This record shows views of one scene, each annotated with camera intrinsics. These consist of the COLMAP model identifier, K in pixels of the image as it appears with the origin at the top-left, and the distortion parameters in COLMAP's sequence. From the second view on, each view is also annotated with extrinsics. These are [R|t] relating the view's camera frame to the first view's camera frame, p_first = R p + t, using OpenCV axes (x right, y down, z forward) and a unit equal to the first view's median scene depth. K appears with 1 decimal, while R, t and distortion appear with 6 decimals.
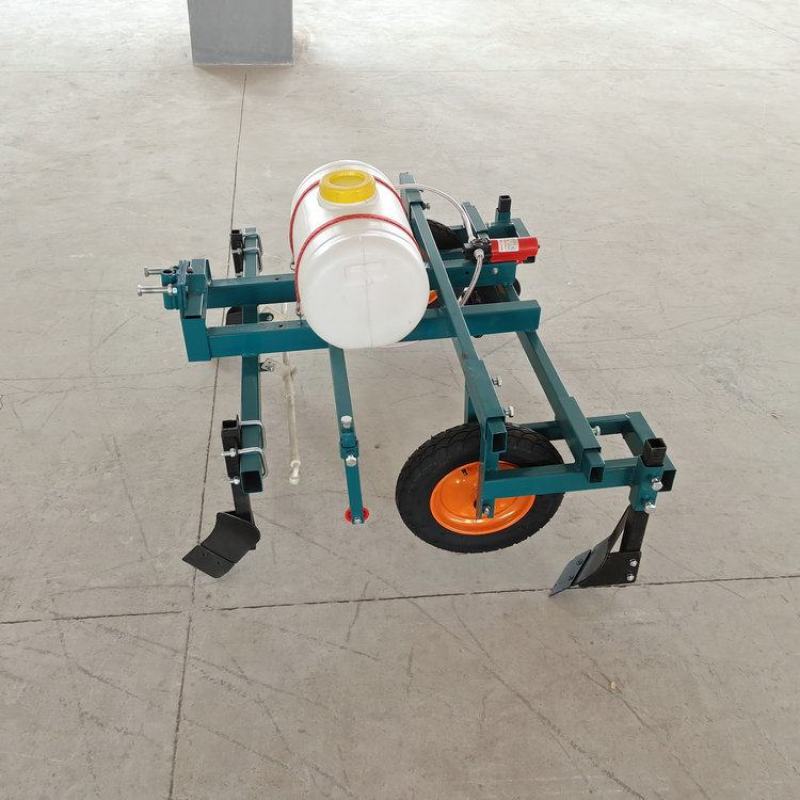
lens RADIAL K [[779.2, 0, 373.6], [0, 779.2, 390.6], [0, 0, 1]] dist [0.071248, -0.110040]
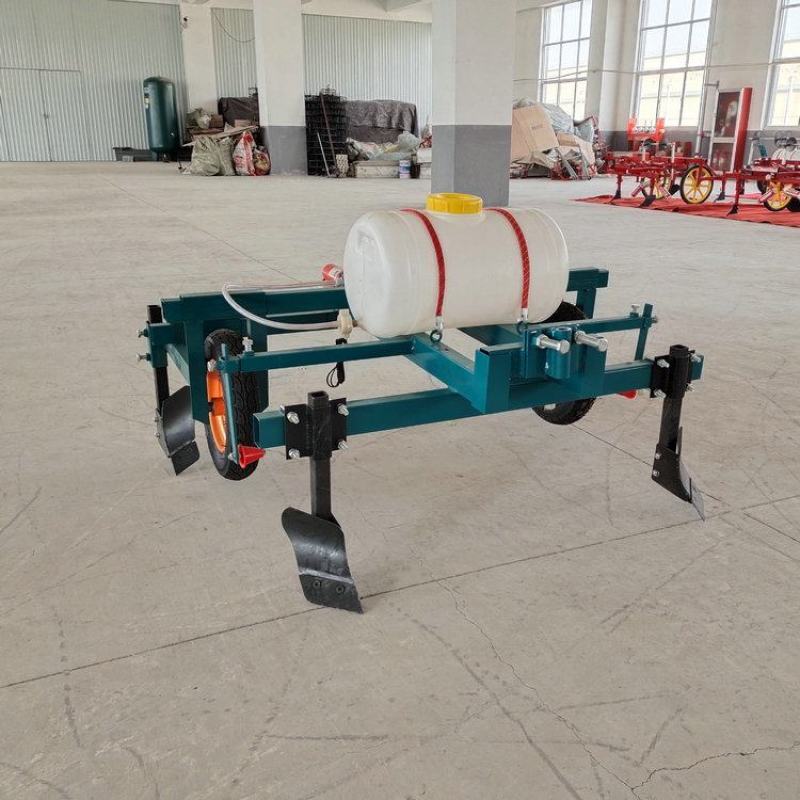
lens RADIAL K [[820.8, 0, 400.0], [0, 820.8, 400.0], [0, 0, 1]] dist [0.081942, -0.134068]
pose [[-0.322649, -0.318641, 0.891272, -1.050356], [0.553160, 0.700613, 0.450727, -0.611620], [-0.768057, 0.638443, -0.049792, 1.288903]]
